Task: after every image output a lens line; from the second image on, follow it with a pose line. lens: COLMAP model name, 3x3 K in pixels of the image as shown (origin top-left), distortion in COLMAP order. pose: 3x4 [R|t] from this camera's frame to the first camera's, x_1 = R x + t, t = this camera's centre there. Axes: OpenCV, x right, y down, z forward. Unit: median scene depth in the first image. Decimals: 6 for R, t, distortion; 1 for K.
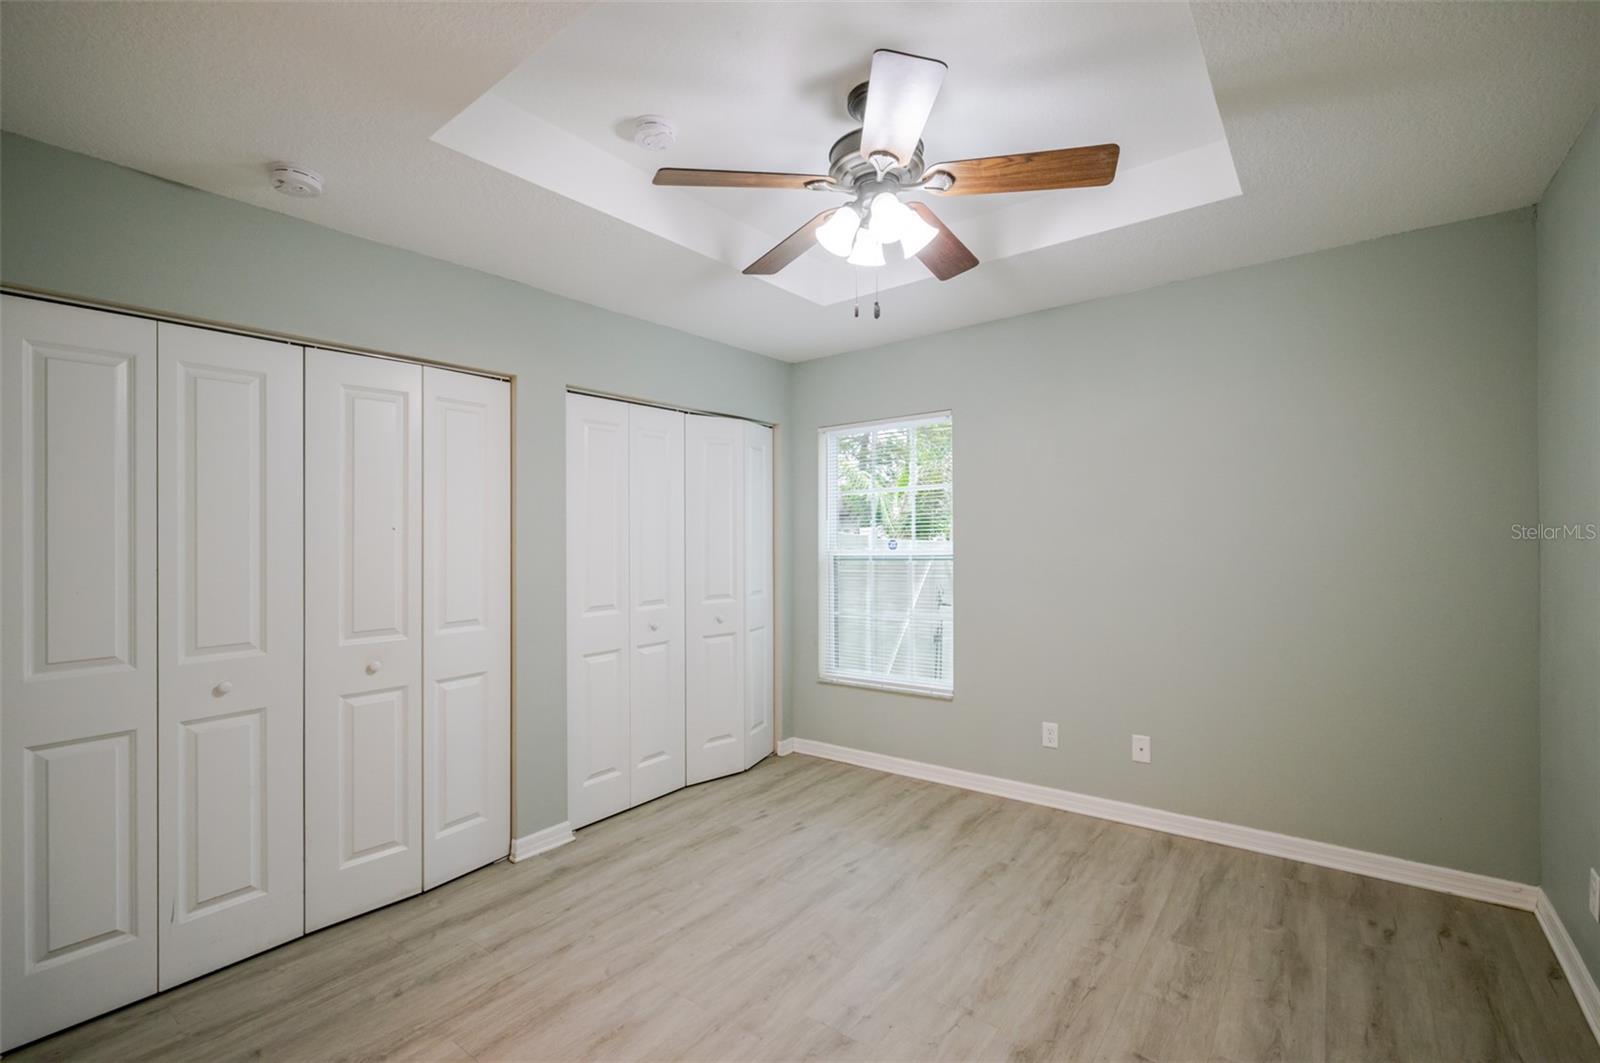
lens RADIAL K [[691.1, 0, 797.8], [0, 691.1, 543.4], [0, 0, 1]] dist [-0.002395, 0.000542]
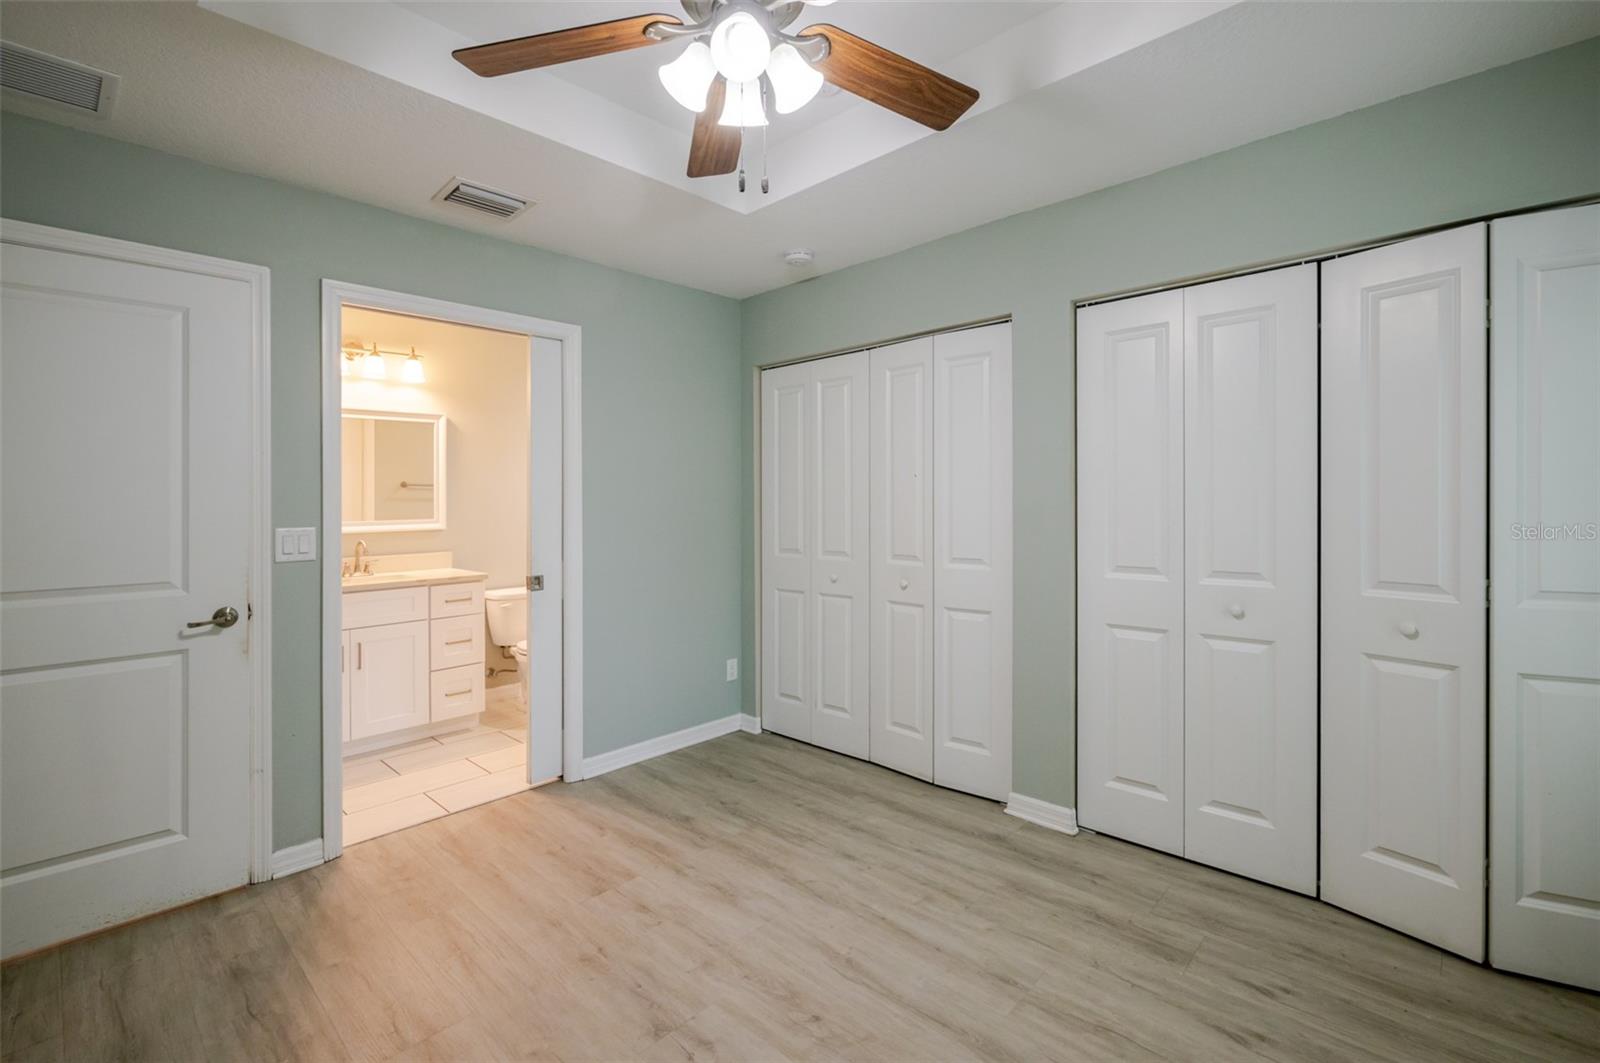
lens RADIAL K [[719.0, 0, 799.2], [0, 719.0, 483.1], [0, 0, 1]] dist [-0.002780, -0.000174]
pose [[-0.097689, -0.004611, -0.995206, 0.628625], [0.008341, 0.999950, -0.005452, -0.002361], [0.995182, -0.008834, -0.097645, 0.803554]]
